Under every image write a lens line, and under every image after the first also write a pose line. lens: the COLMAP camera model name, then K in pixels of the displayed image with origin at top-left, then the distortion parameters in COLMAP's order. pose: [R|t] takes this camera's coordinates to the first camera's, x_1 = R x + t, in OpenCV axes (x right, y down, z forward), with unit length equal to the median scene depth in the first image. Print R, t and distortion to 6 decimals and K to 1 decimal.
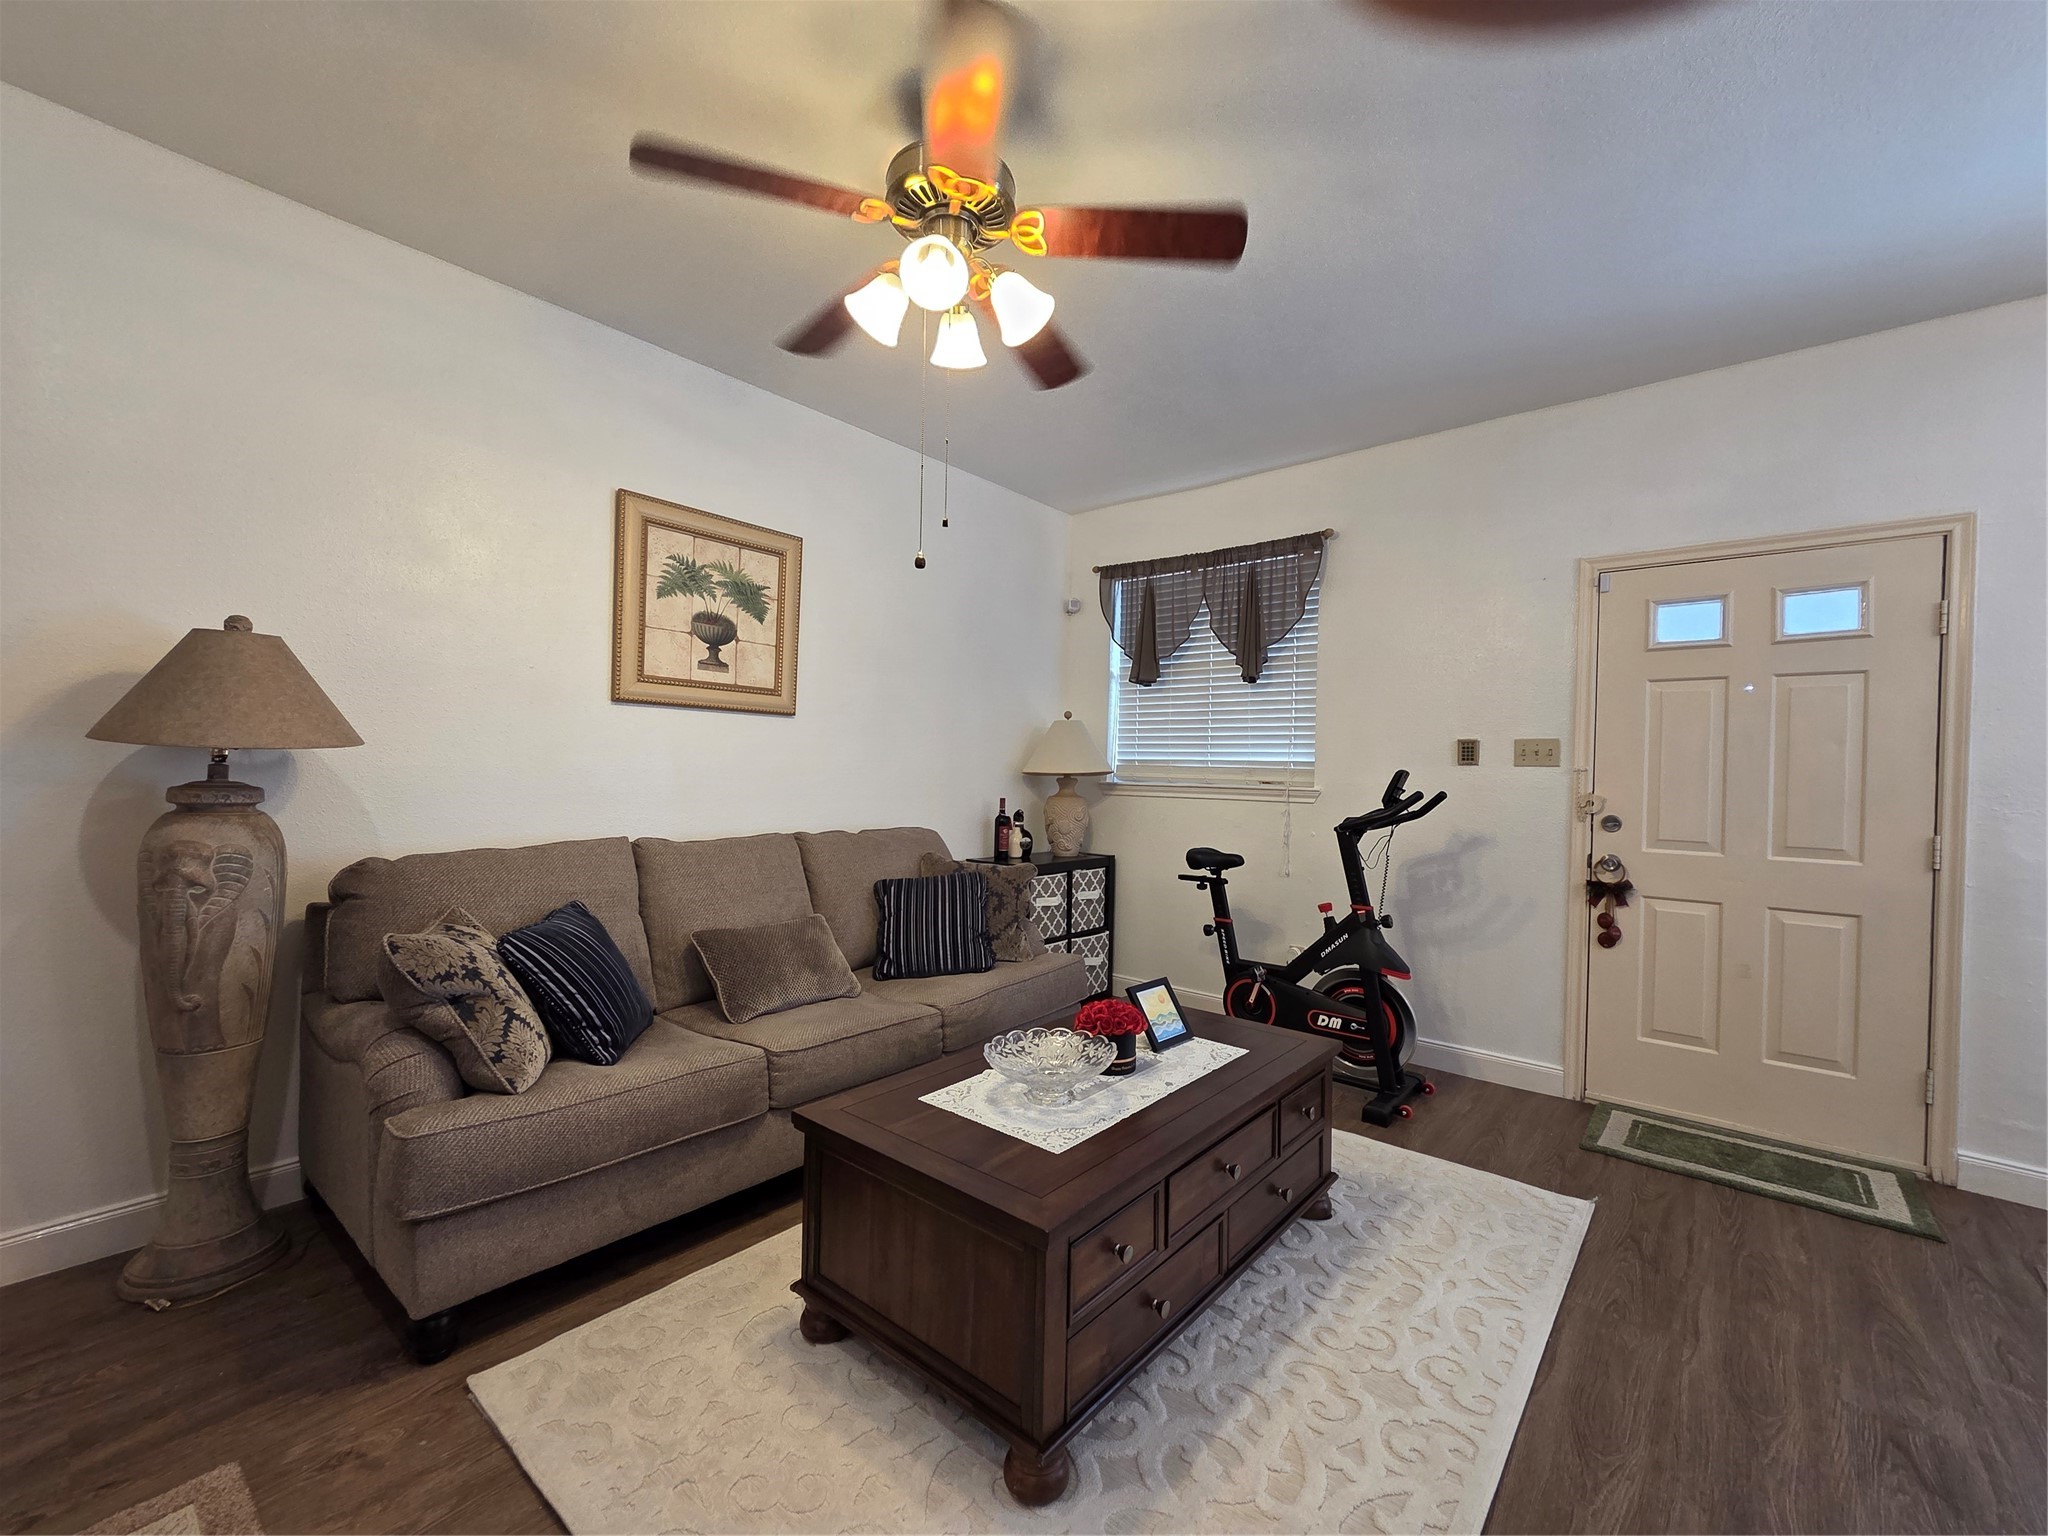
lens RADIAL K [[838.2, 0, 1030.2], [0, 838.2, 780.5], [0, 0, 1]] dist [-0.000069, 0.000054]
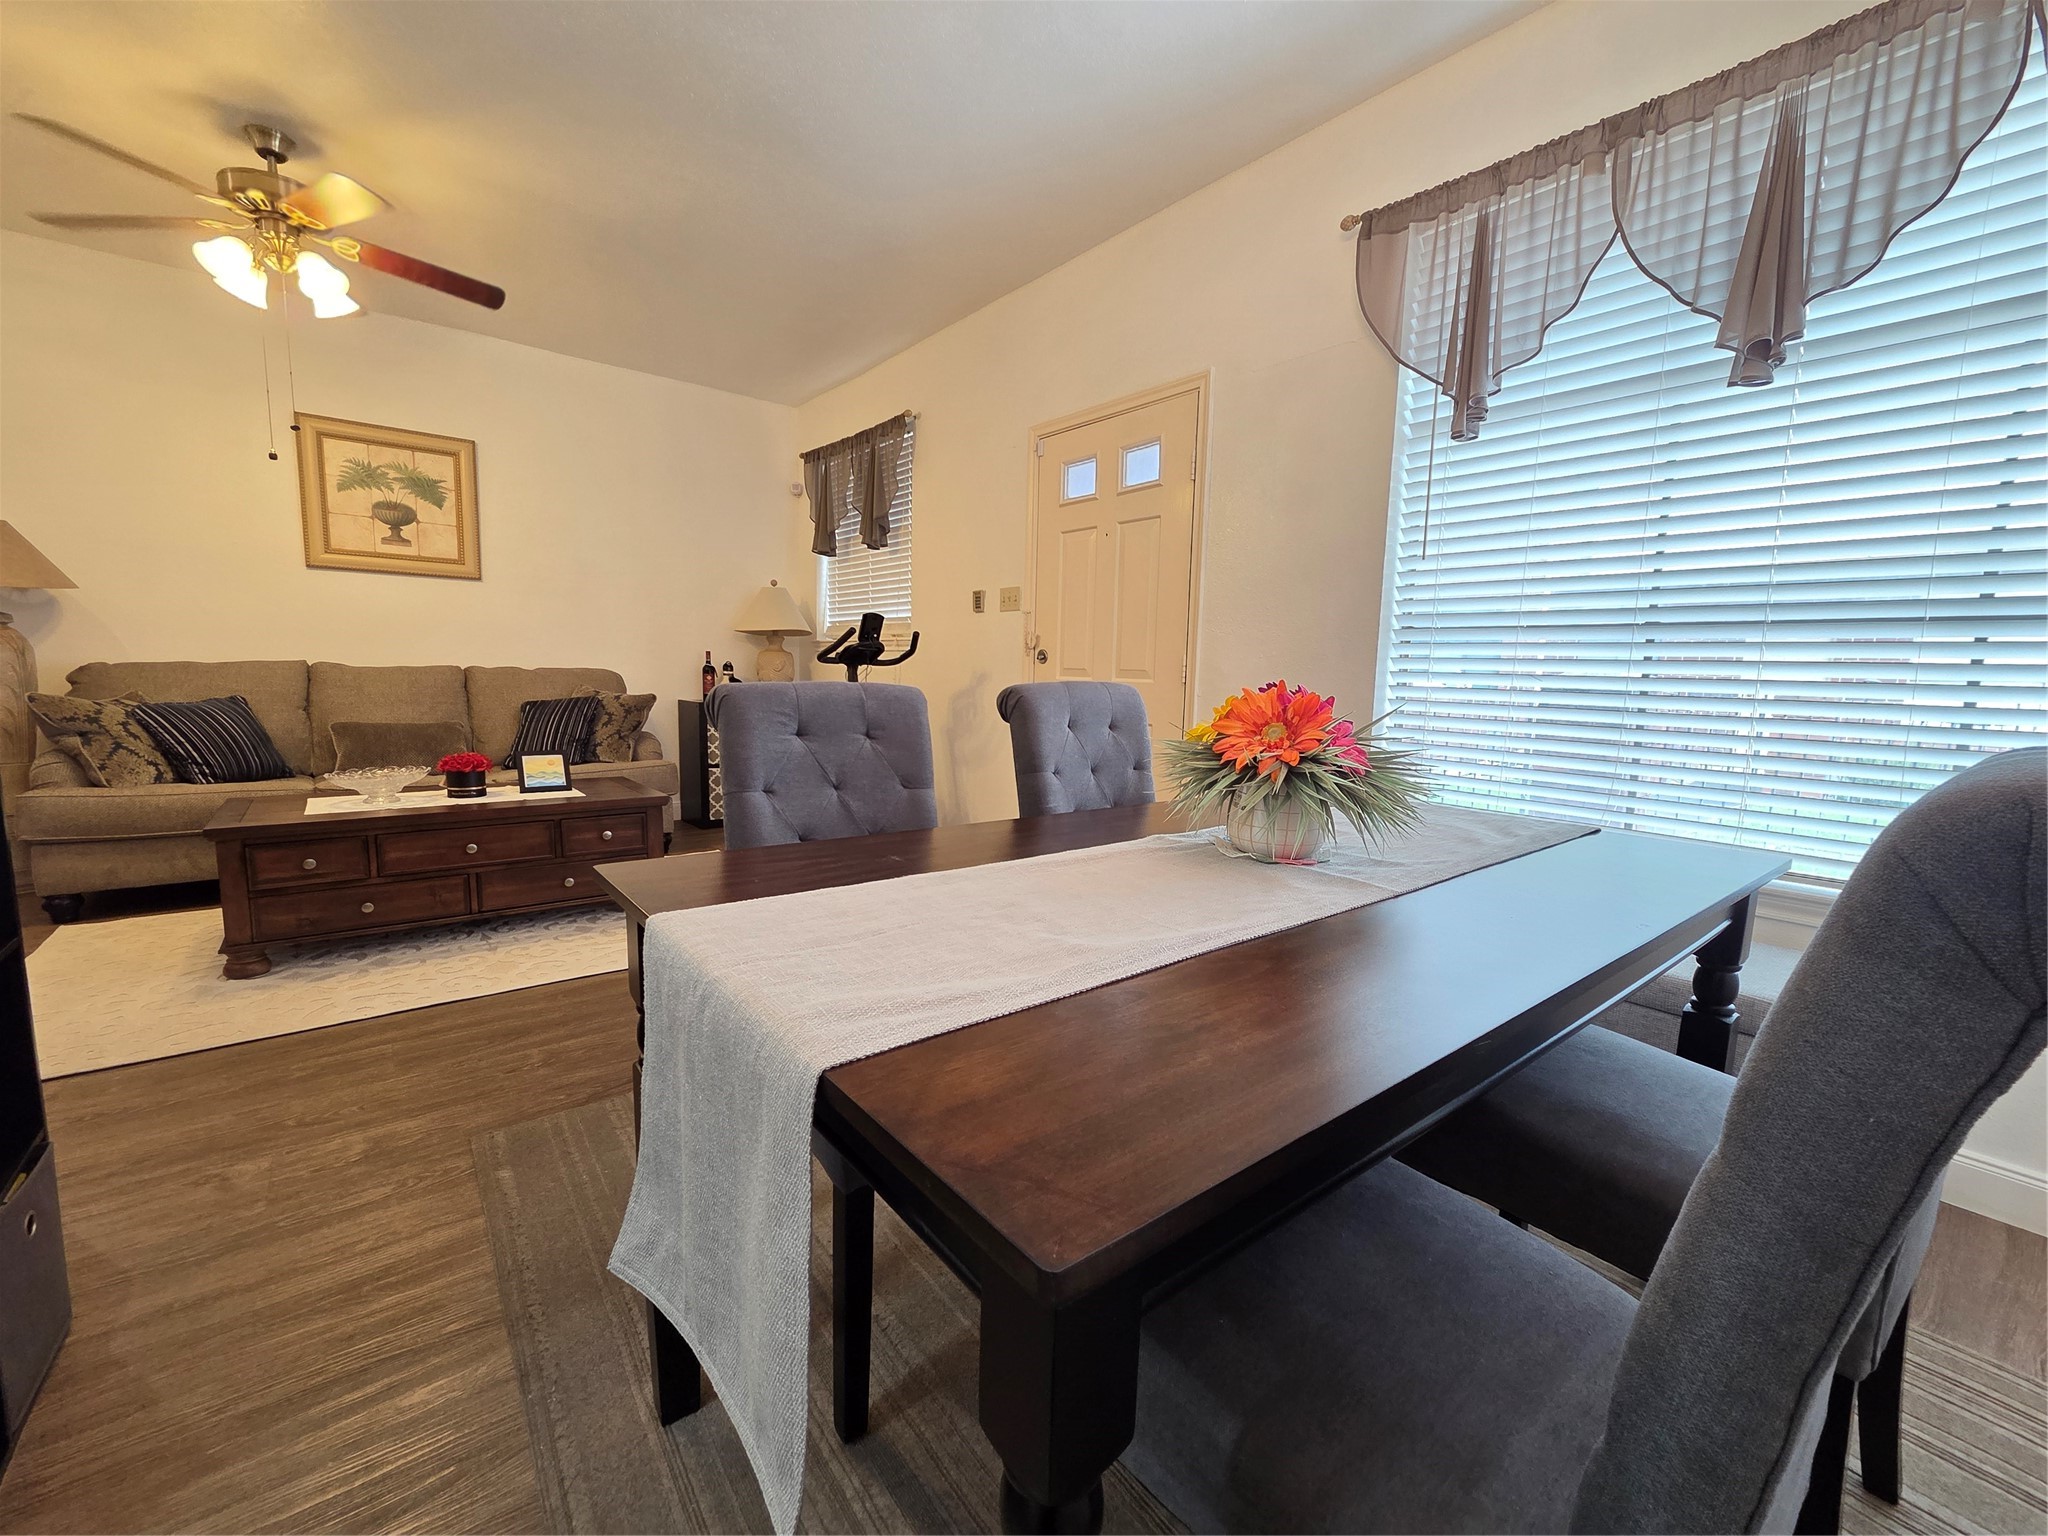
lens RADIAL K [[838.2, 0, 1028.2], [0, 838.2, 779.5], [0, 0, 1]] dist [-0.000069, 0.000054]
pose [[0.982820, 0.024987, -0.182866, 1.026453], [-0.003778, 0.993309, 0.115424, 0.100083], [0.184527, -0.112750, 0.976339, -0.218162]]
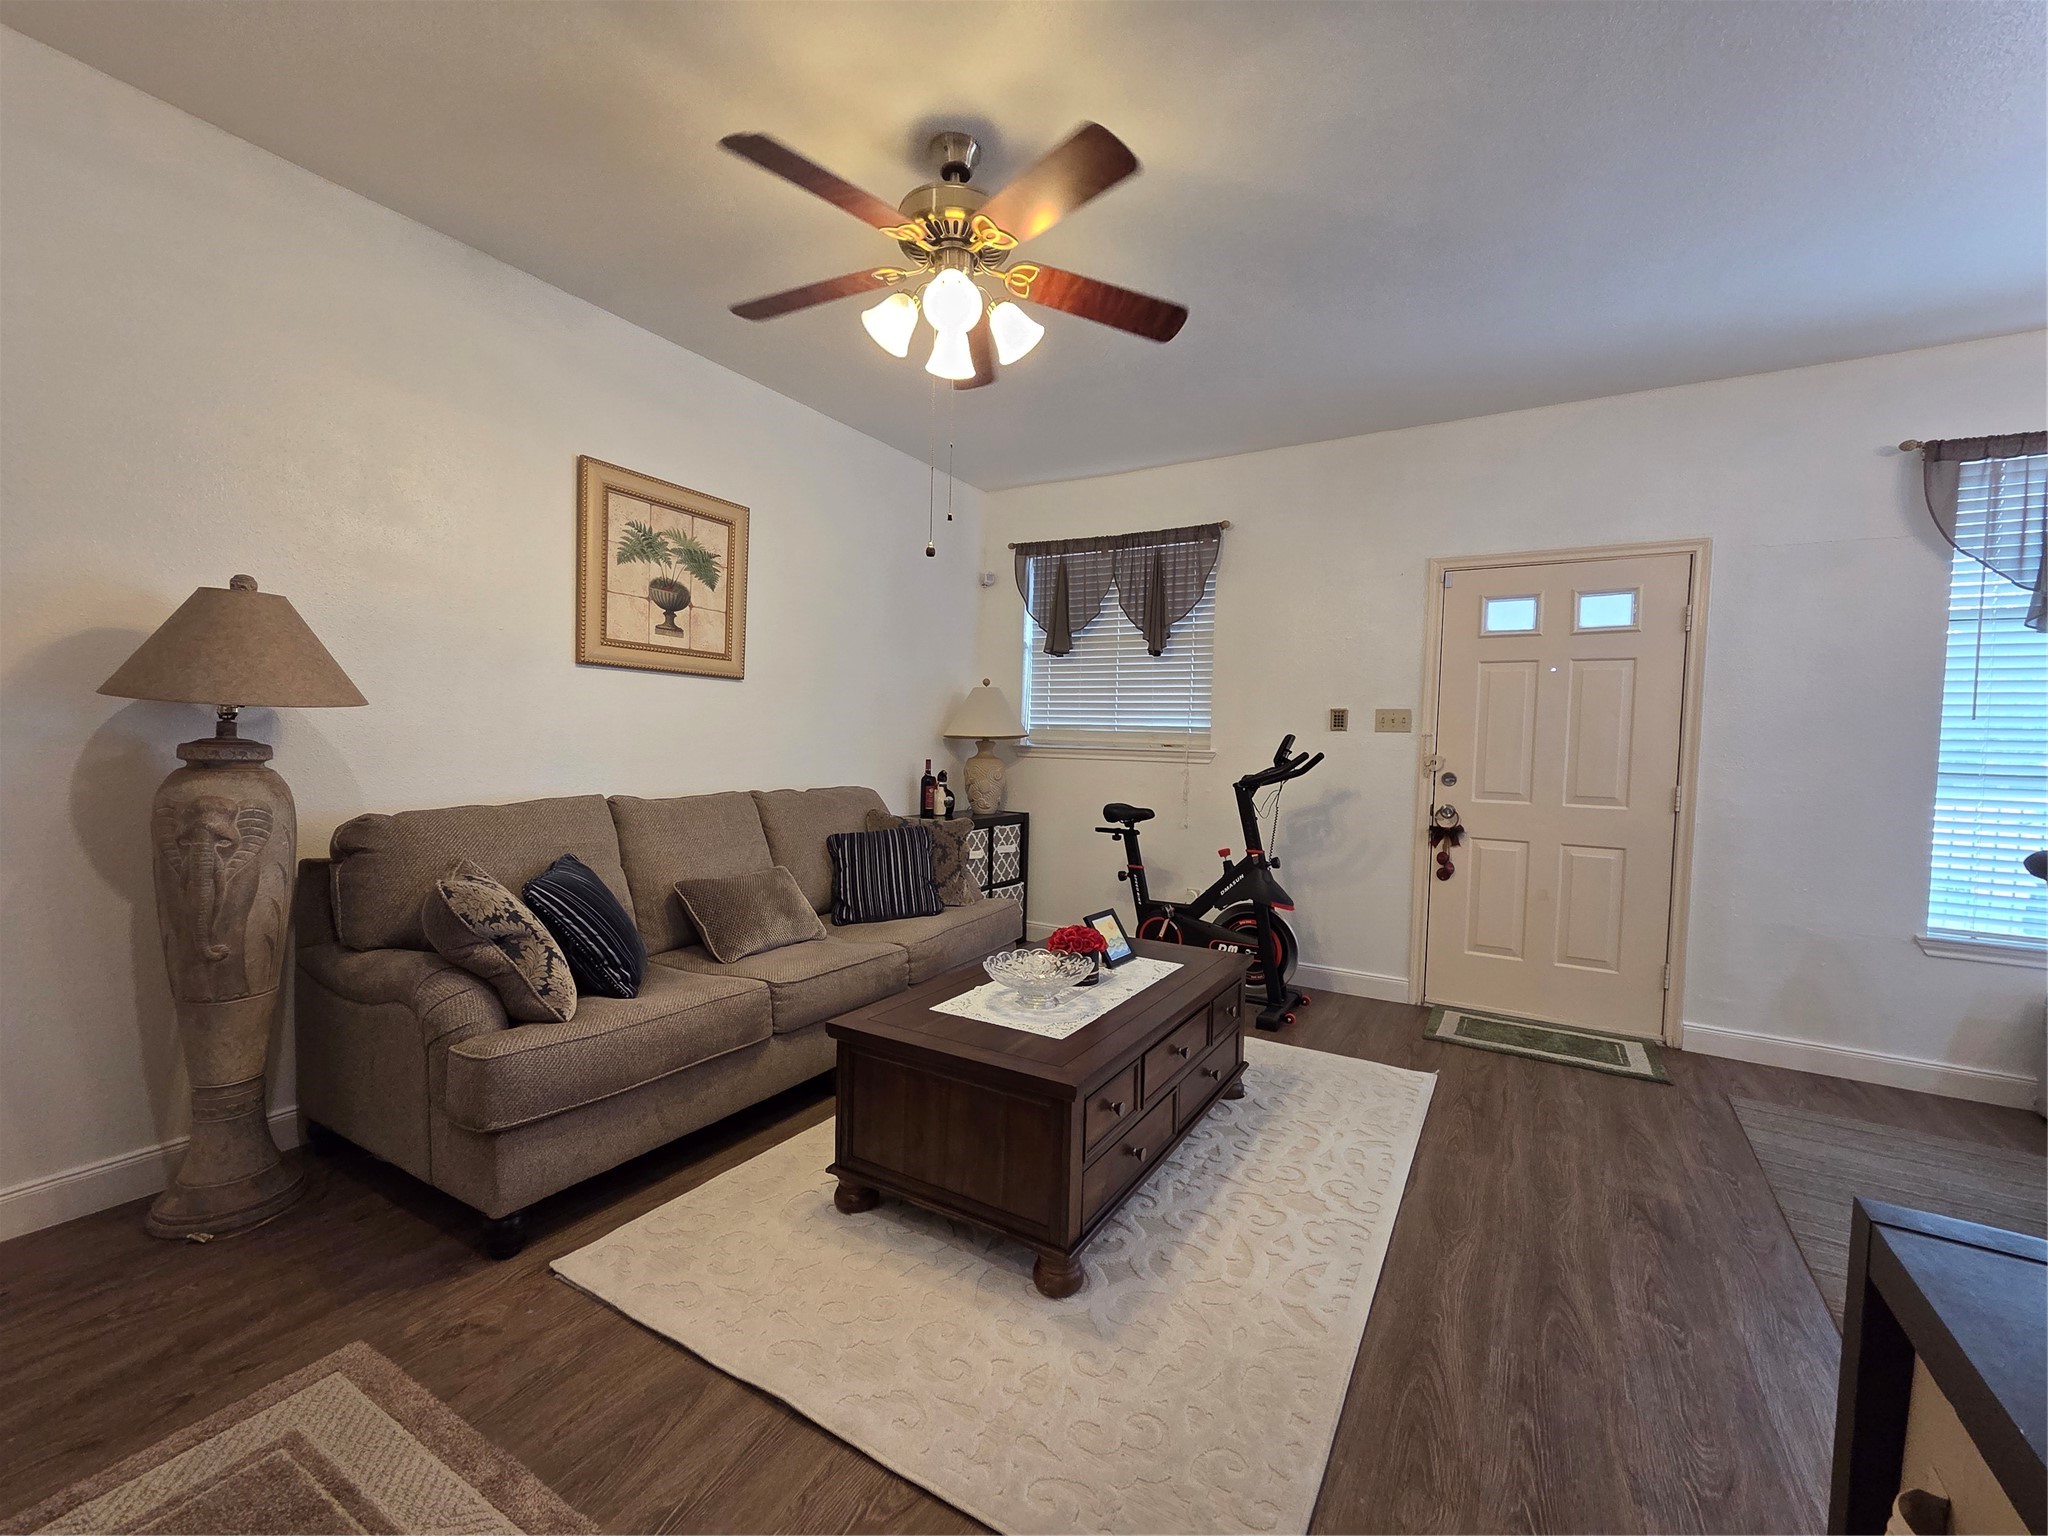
lens RADIAL K [[838.2, 0, 1030.3], [0, 838.2, 781.5], [0, 0, 1]] dist [-0.000069, 0.000054]
pose [[0.986550, -0.004633, 0.163392, -0.123472], [-0.002245, 0.999120, 0.041887, 0.005910], [-0.163442, -0.041691, 0.985672, -0.118237]]
